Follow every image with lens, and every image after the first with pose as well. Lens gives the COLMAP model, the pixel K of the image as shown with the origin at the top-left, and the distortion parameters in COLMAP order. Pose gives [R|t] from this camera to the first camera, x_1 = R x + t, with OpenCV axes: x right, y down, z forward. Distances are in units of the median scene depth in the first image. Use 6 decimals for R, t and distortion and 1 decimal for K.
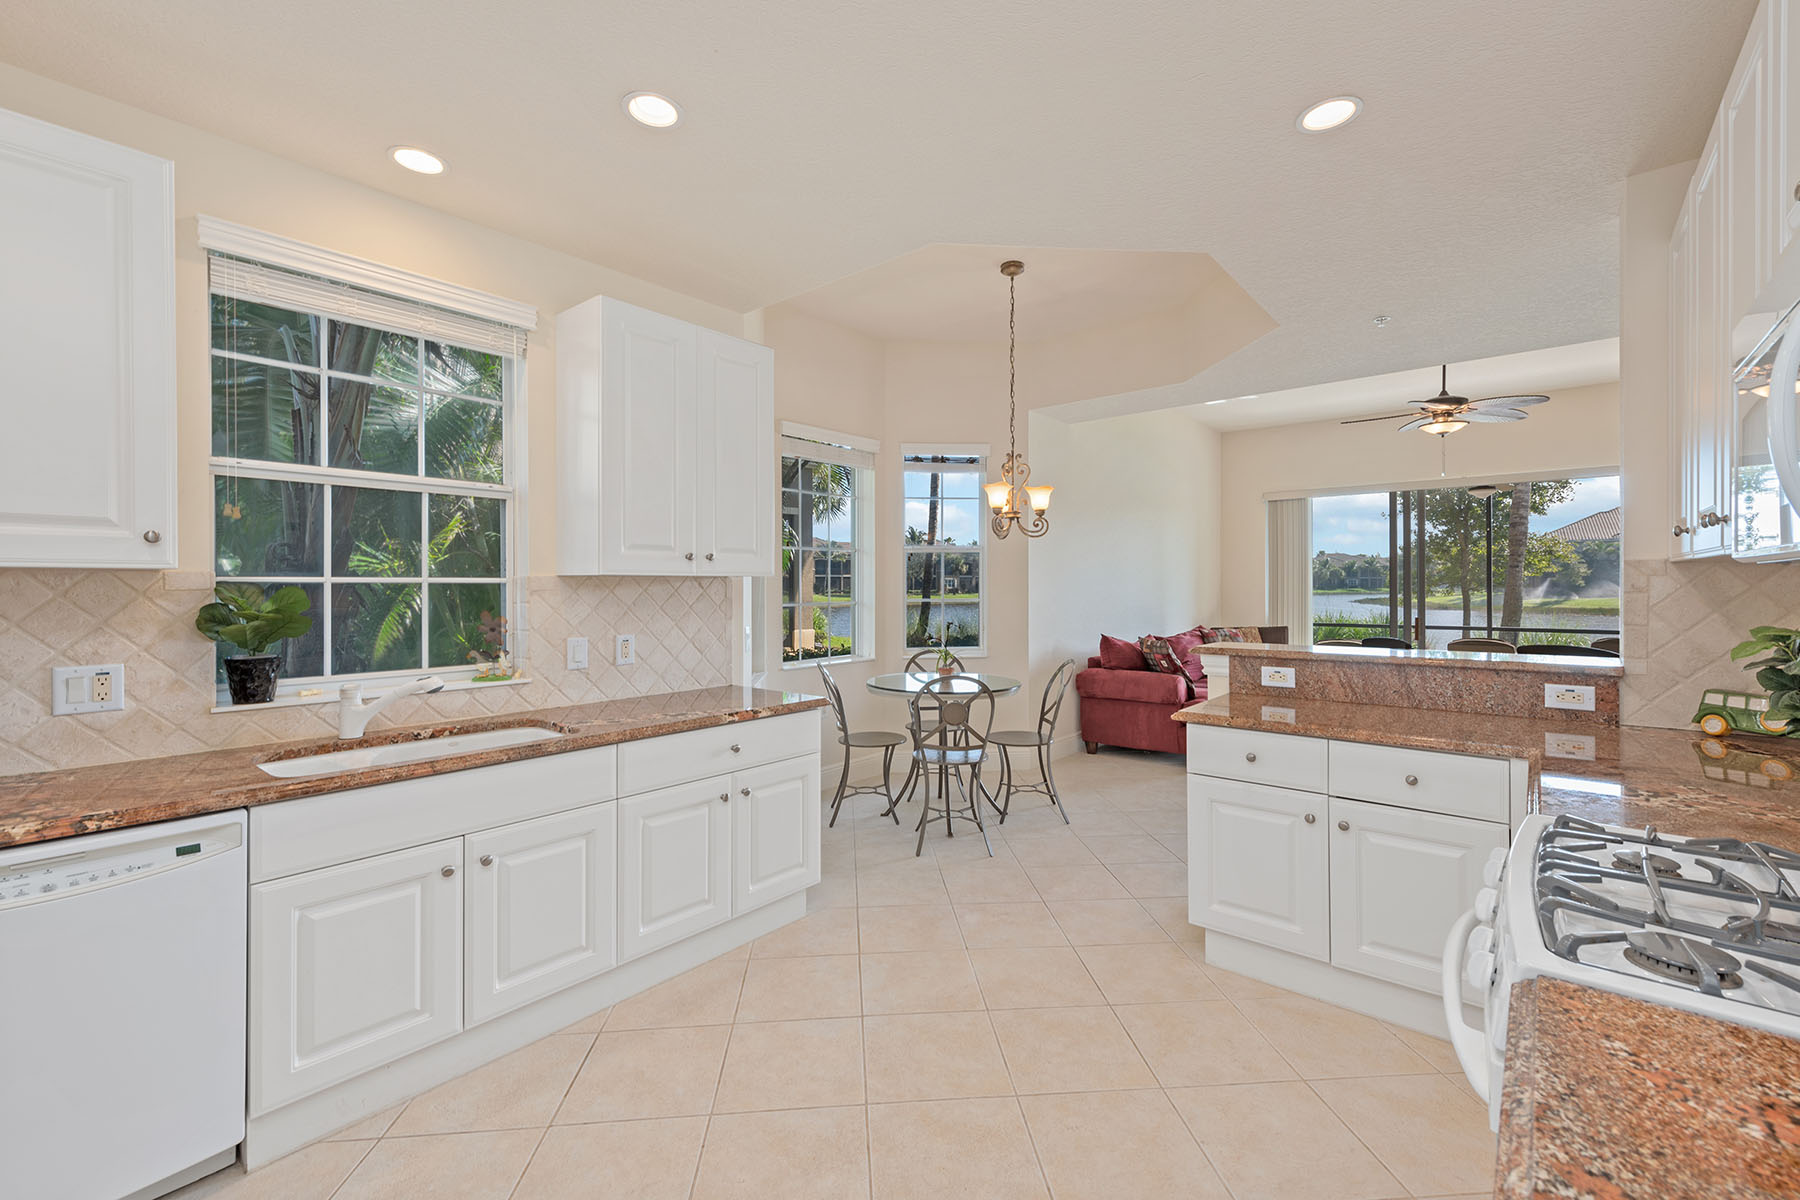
lens RADIAL K [[772.9, 0, 889.7], [0, 772.9, 596.7], [0, 0, 1]] dist [0.008897, -0.000768]
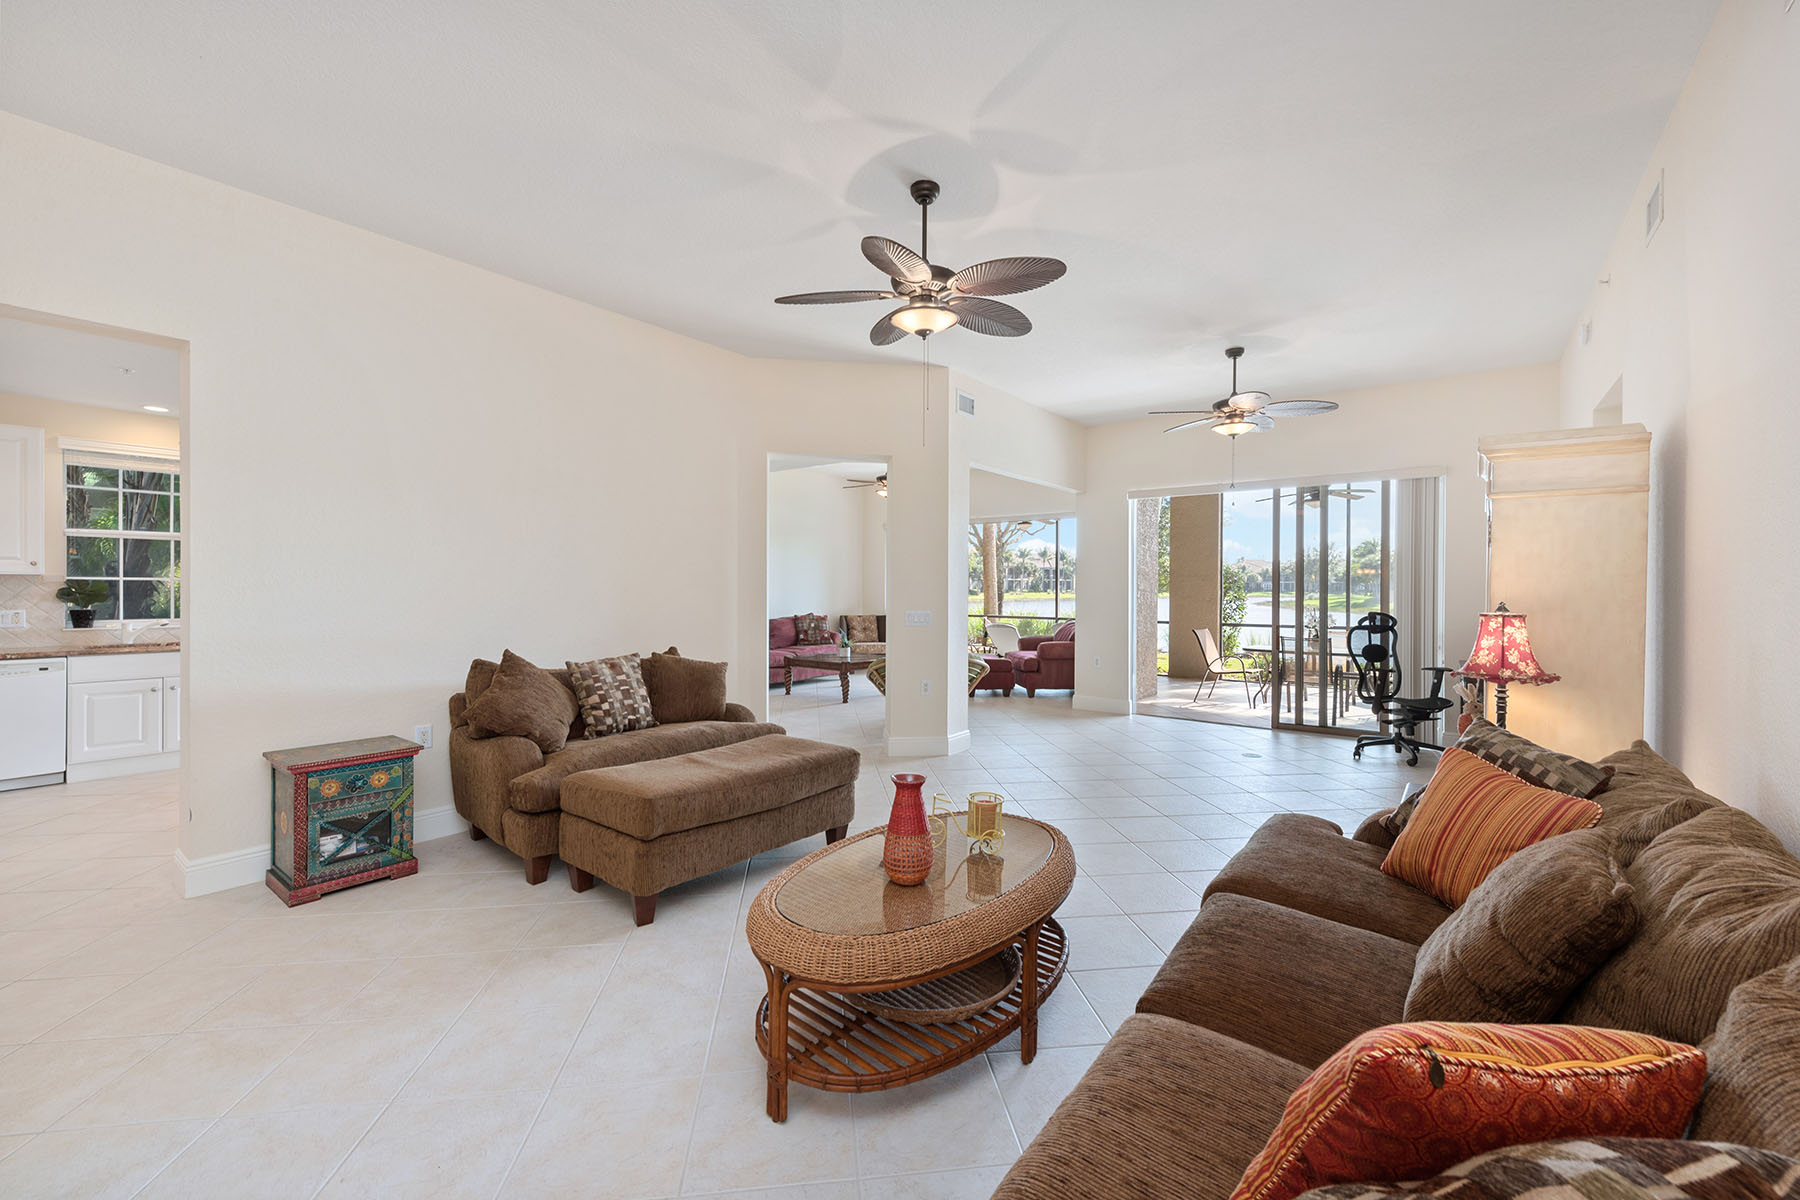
lens RADIAL K [[772.9, 0, 908.8], [0, 772.9, 597.8], [0, 0, 1]] dist [0.008897, -0.000768]
pose [[0.999397, 0.008022, 0.033773, 1.701209], [-0.008064, 0.999967, 0.001127, 0.015408], [-0.033763, -0.001399, 0.999429, -1.548440]]
